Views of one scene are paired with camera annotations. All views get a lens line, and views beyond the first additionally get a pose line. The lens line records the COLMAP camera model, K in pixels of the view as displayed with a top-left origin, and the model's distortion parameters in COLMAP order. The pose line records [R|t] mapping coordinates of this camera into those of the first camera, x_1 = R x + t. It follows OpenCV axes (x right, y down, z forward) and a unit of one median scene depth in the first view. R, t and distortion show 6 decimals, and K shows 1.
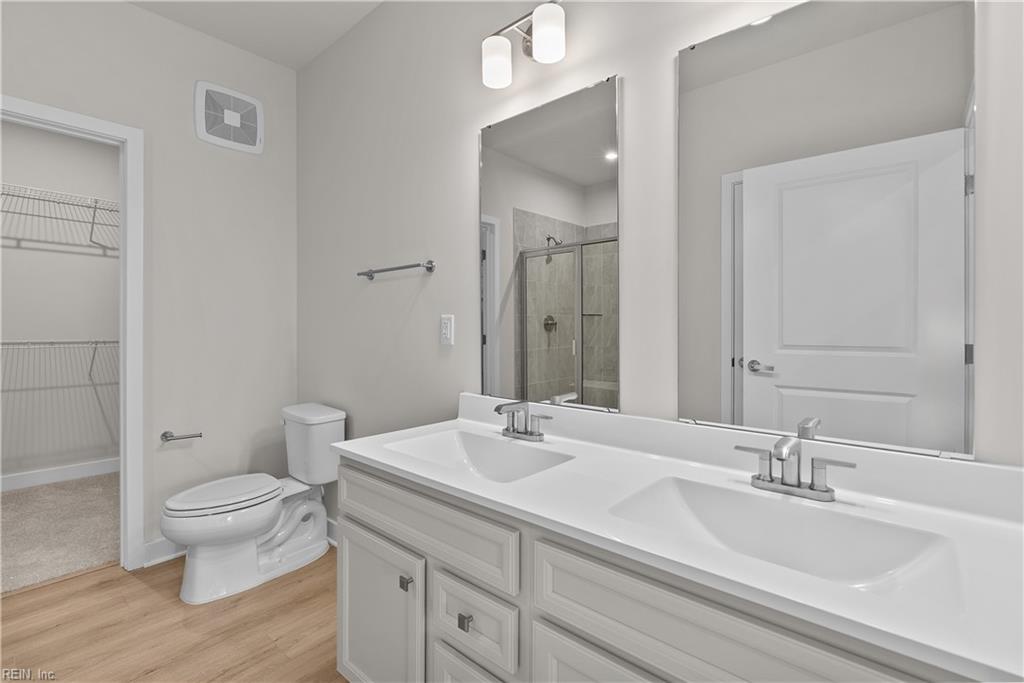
lens RADIAL K [[466.1, 0, 514.9], [0, 466.1, 333.0], [0, 0, 1]] dist [-0.003314, -0.000198]
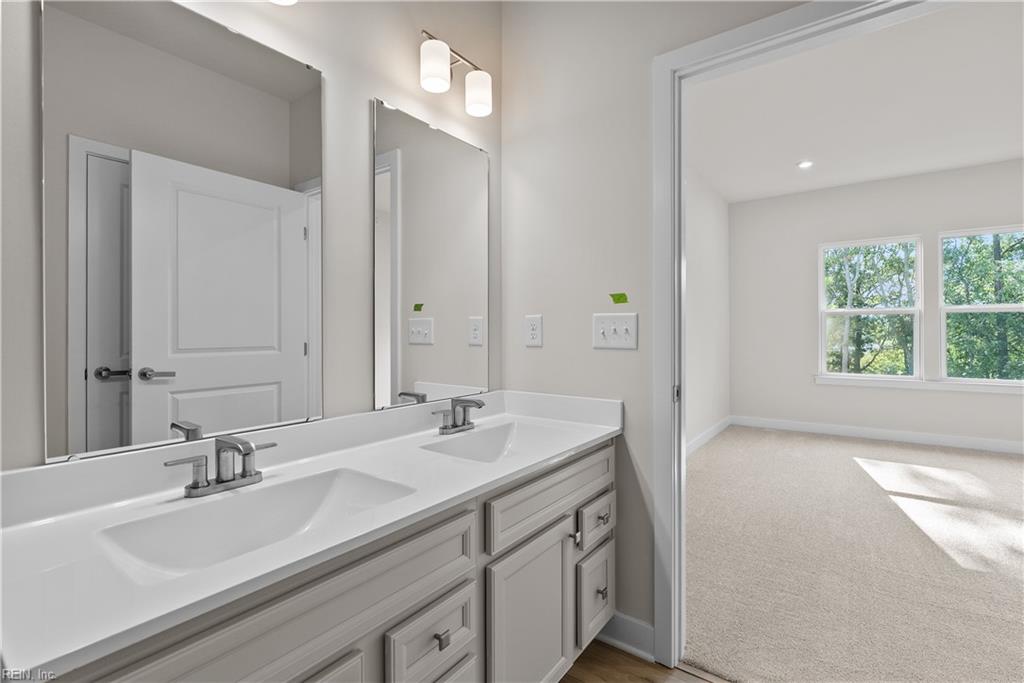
lens RADIAL K [[468.7, 0, 508.9], [0, 468.7, 334.9], [0, 0, 1]] dist [0.000893, 0.000262]
pose [[-0.086823, -0.003391, 0.996218, -0.541028], [0.007419, 0.999964, 0.004050, -0.002801], [-0.996196, 0.007742, -0.086794, 0.475807]]
